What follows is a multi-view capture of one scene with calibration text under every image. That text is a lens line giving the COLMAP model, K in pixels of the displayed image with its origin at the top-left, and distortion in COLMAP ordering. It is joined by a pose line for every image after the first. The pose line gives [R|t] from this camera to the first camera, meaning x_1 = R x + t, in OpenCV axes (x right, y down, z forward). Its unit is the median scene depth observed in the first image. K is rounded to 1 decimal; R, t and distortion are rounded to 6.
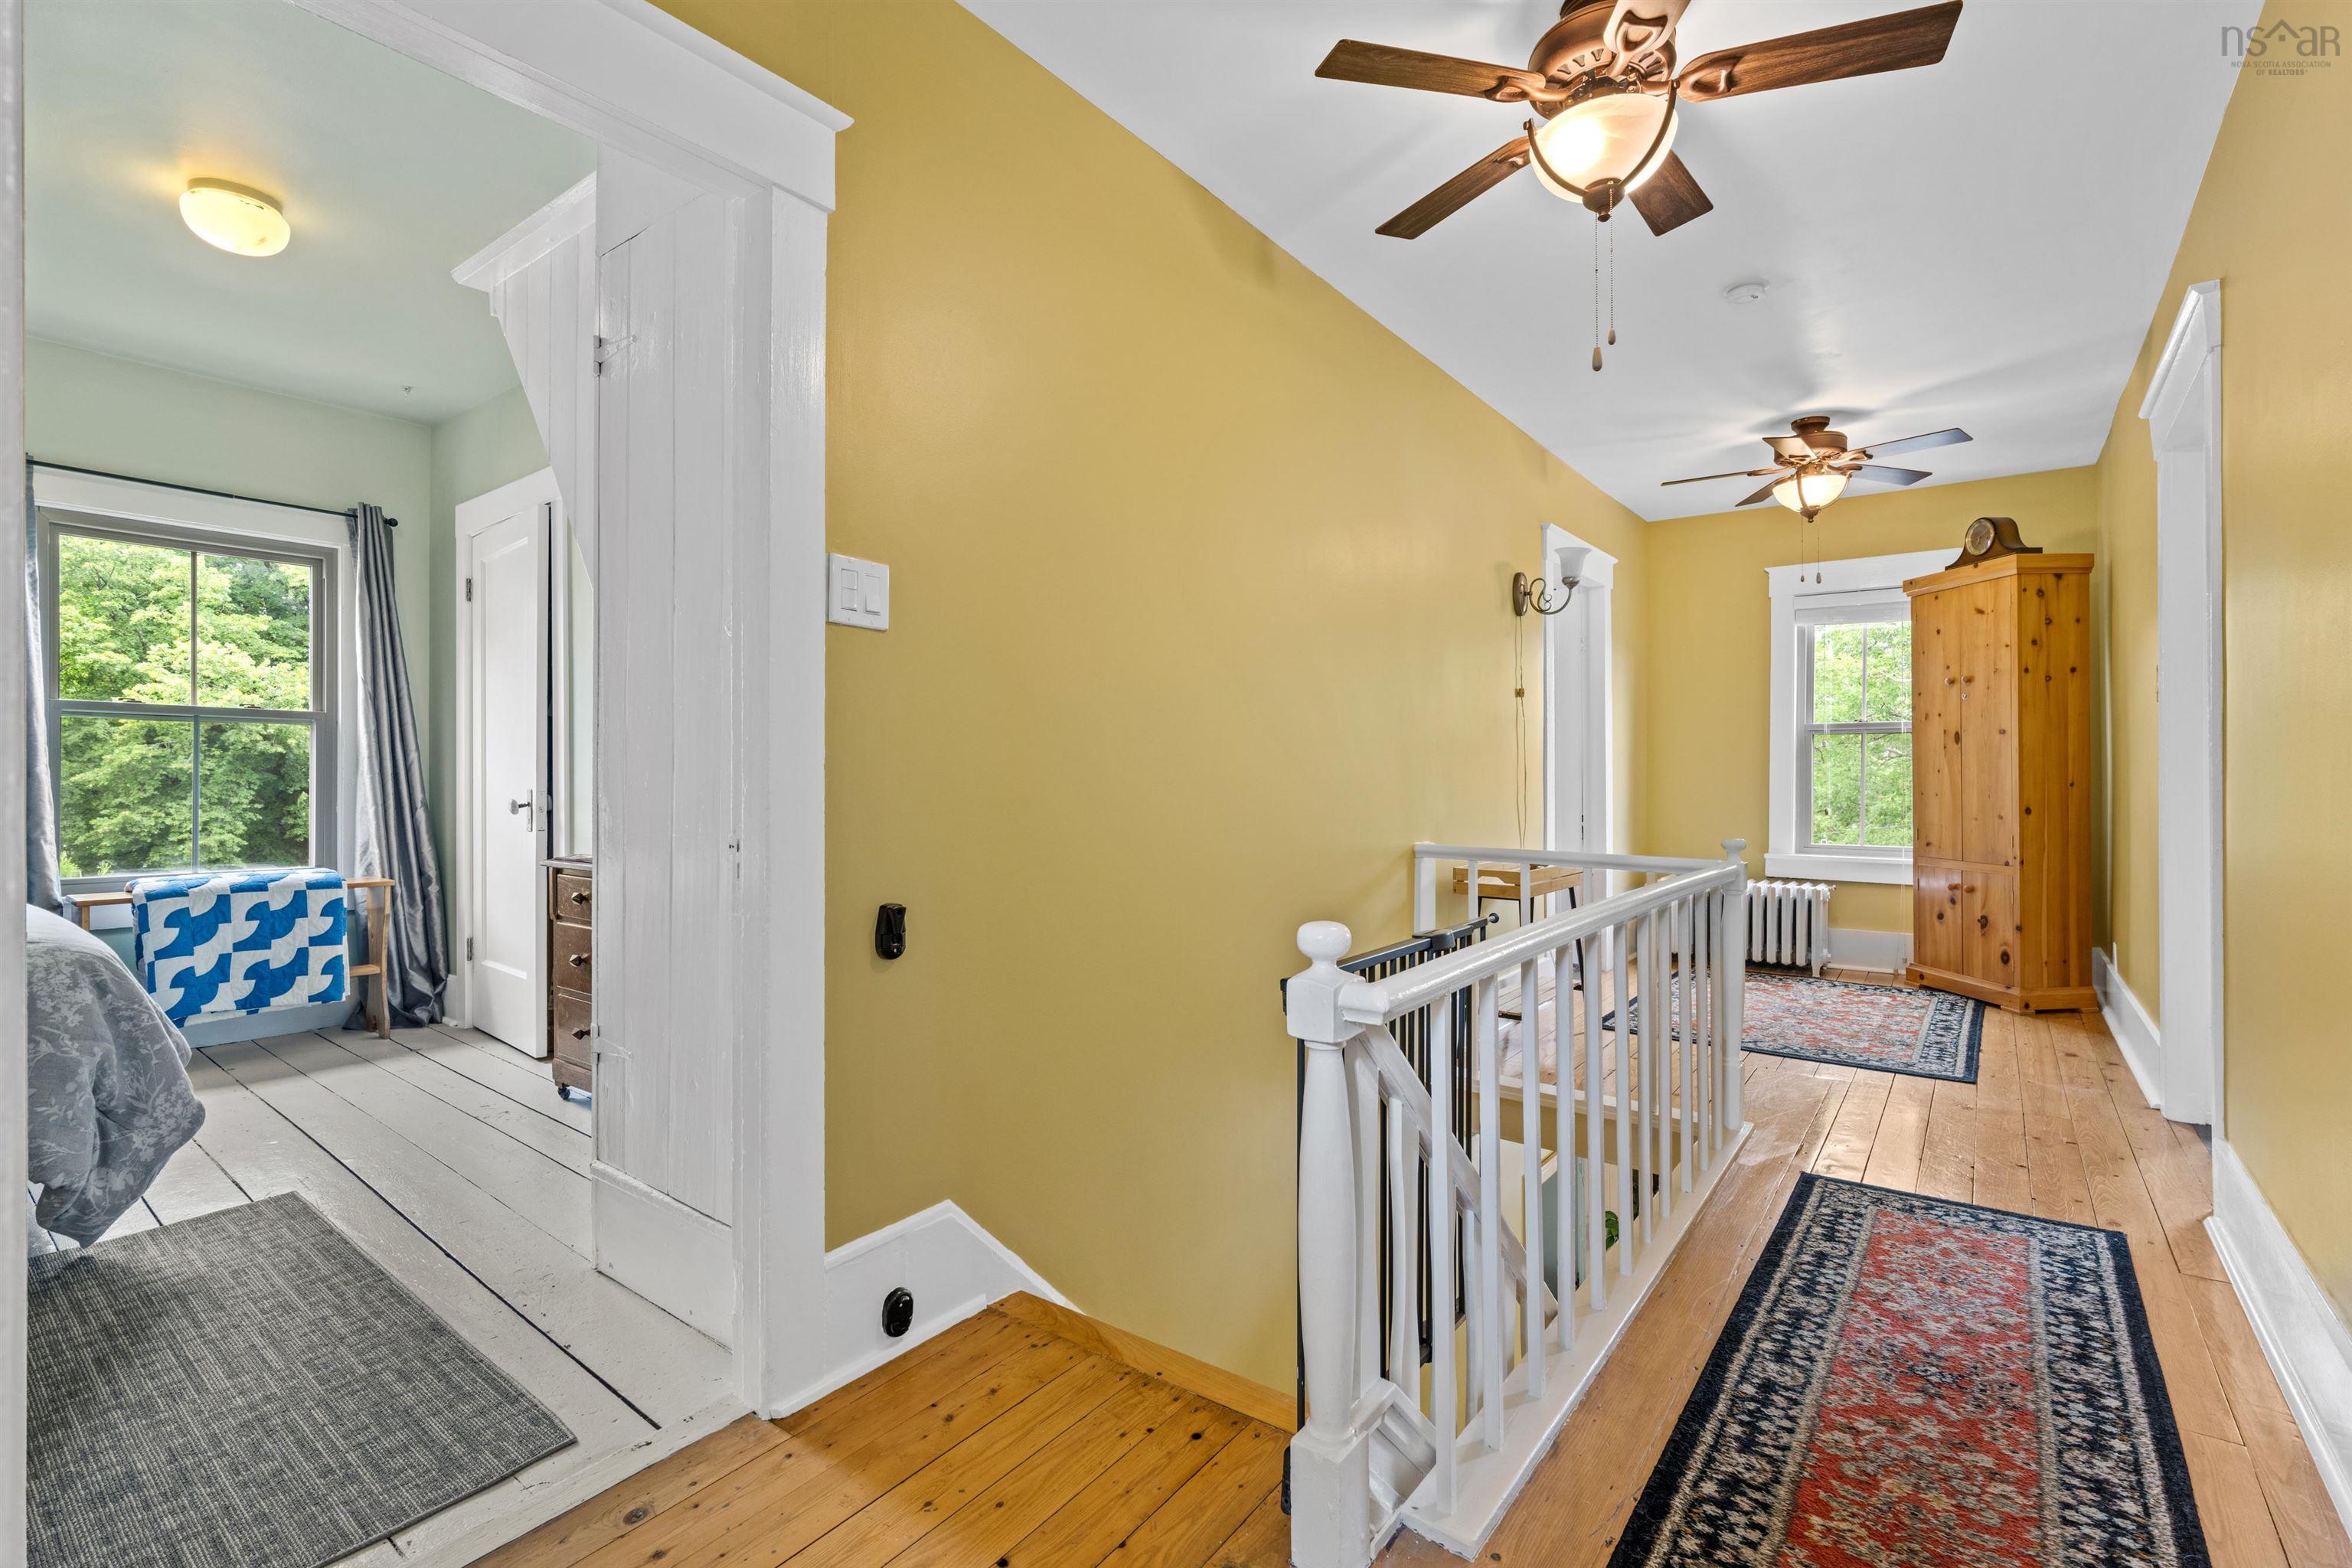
lens RADIAL K [[1056.4, 0, 1171.6], [0, 1056.4, 776.4], [0, 0, 1]] dist [-0.001865, 0.000273]
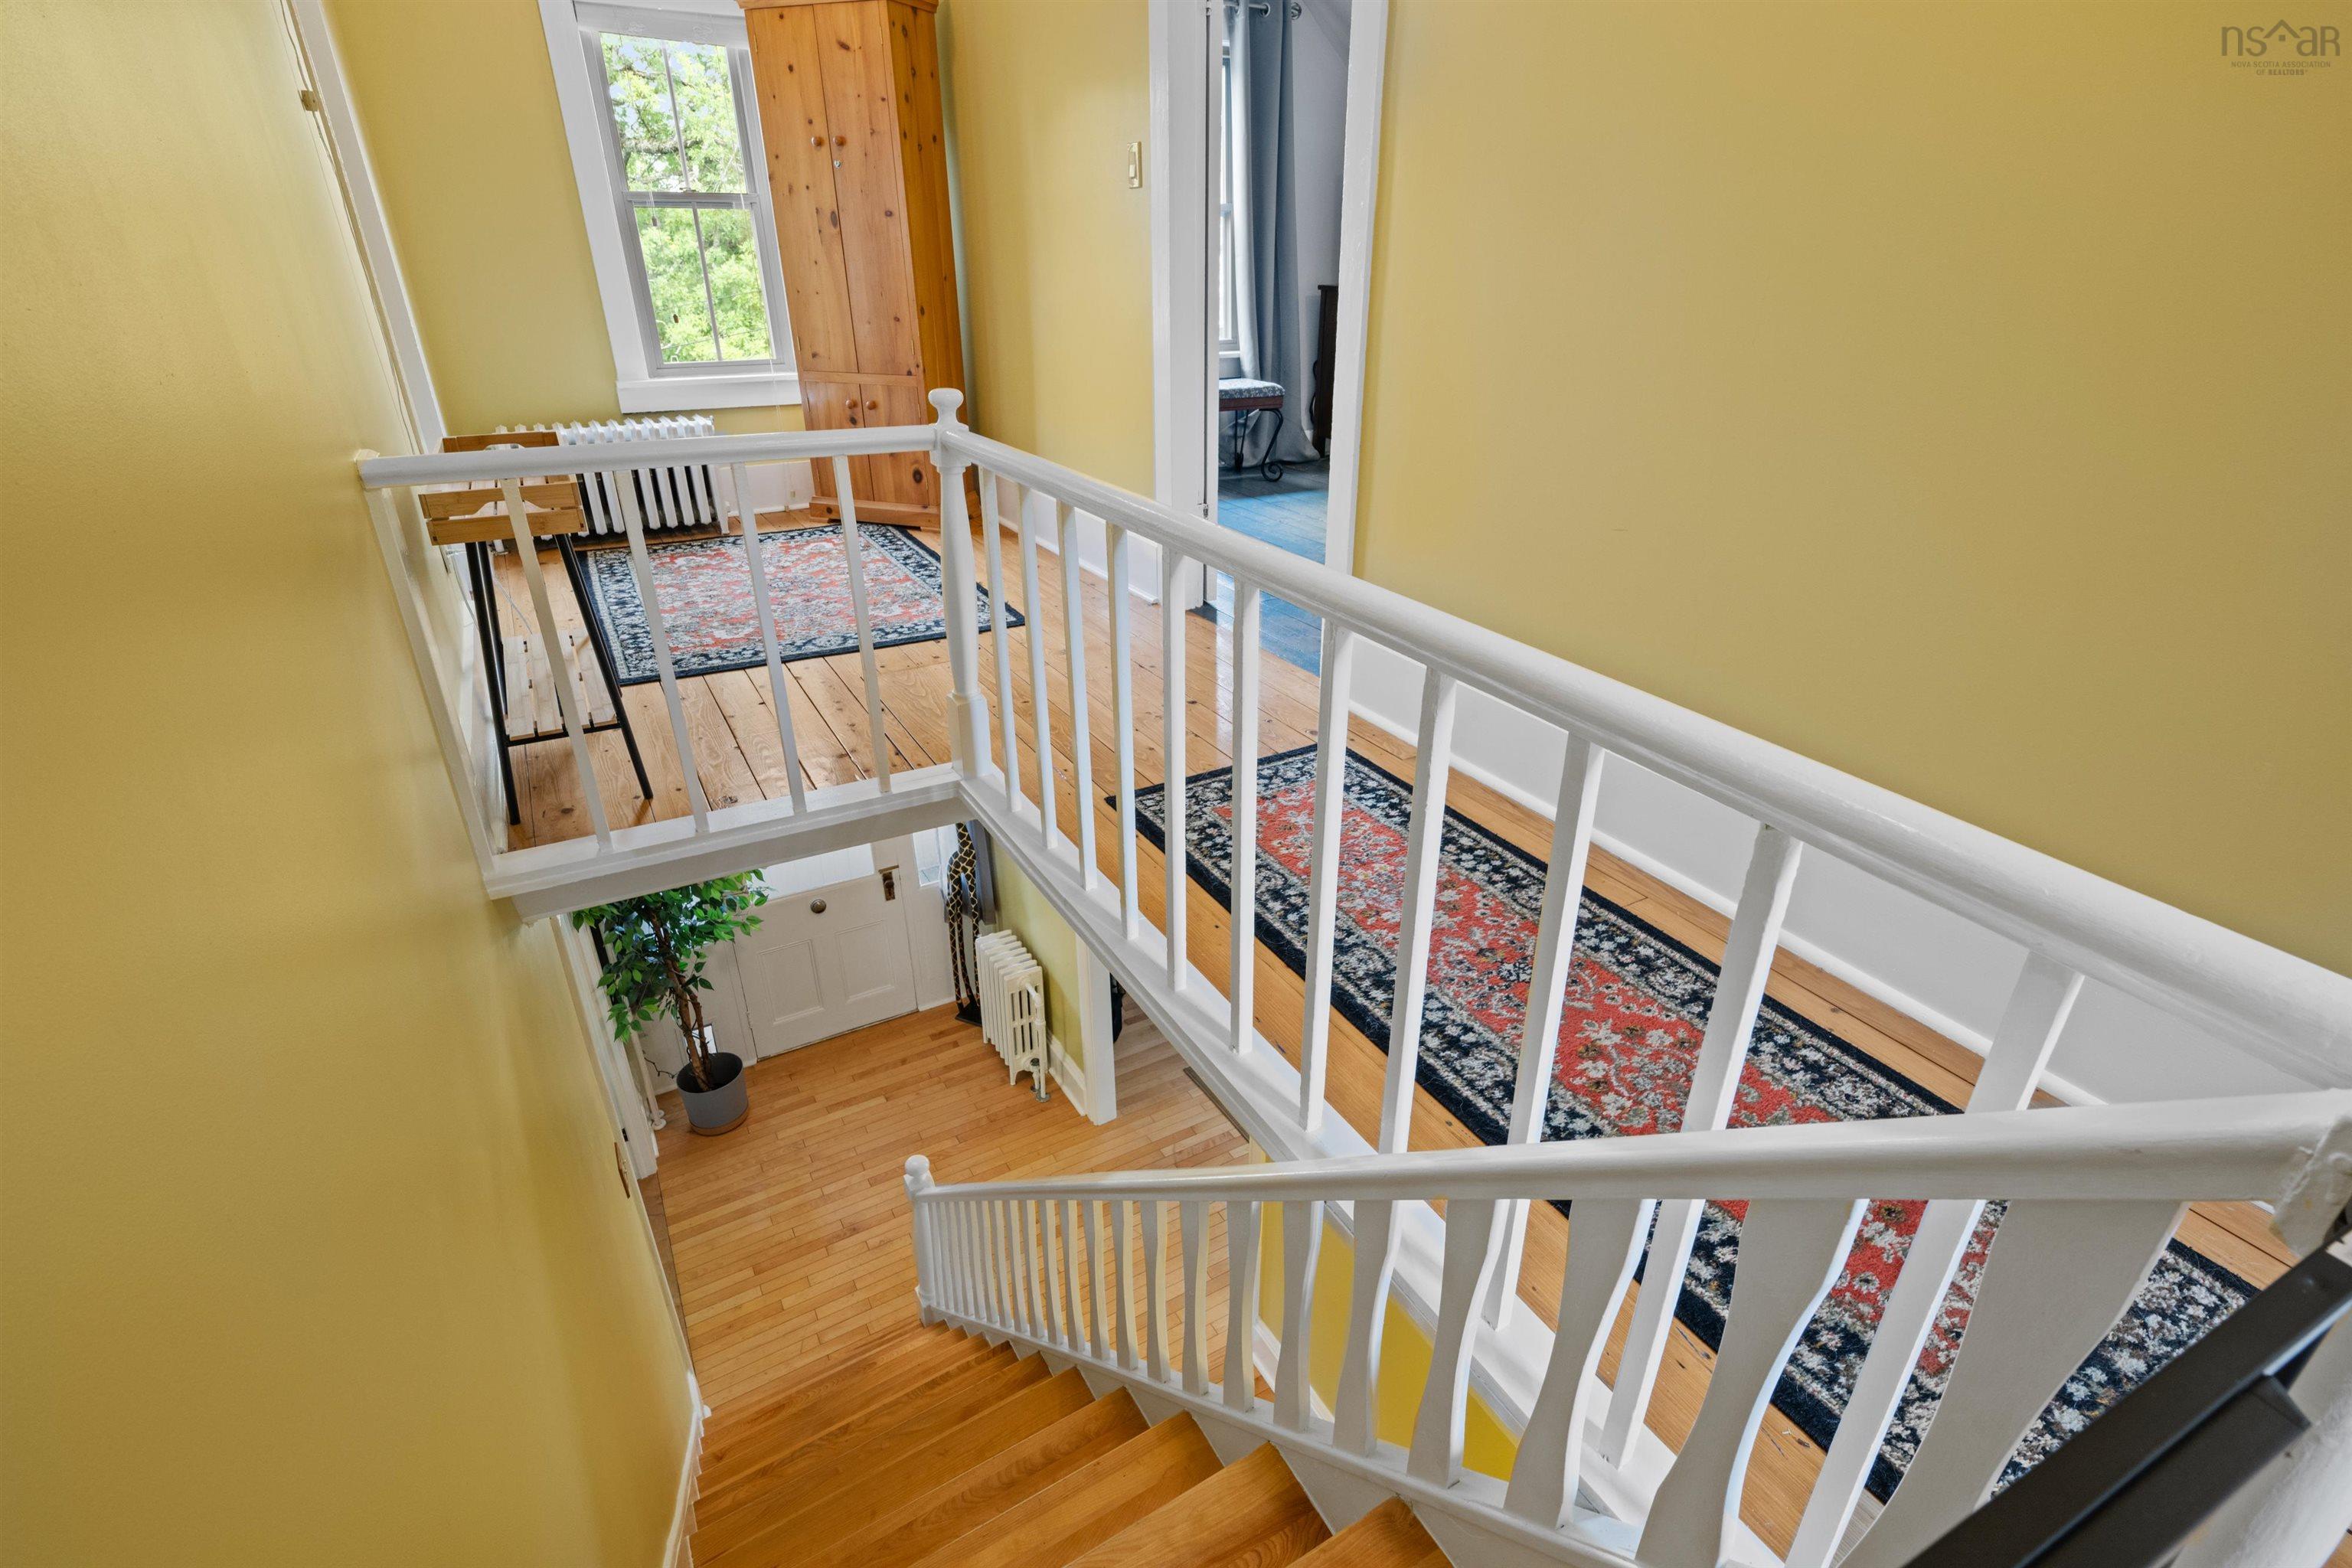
lens RADIAL K [[1100.7, 0, 1176.0], [0, 1100.7, 784.0], [0, 0, 1]] dist [-0.001023, -0.000071]
pose [[0.382542, -0.407360, 0.829289, -0.071105], [0.002910, 0.898085, 0.439812, -0.017715], [-0.923934, -0.165833, 0.344740, 0.377235]]
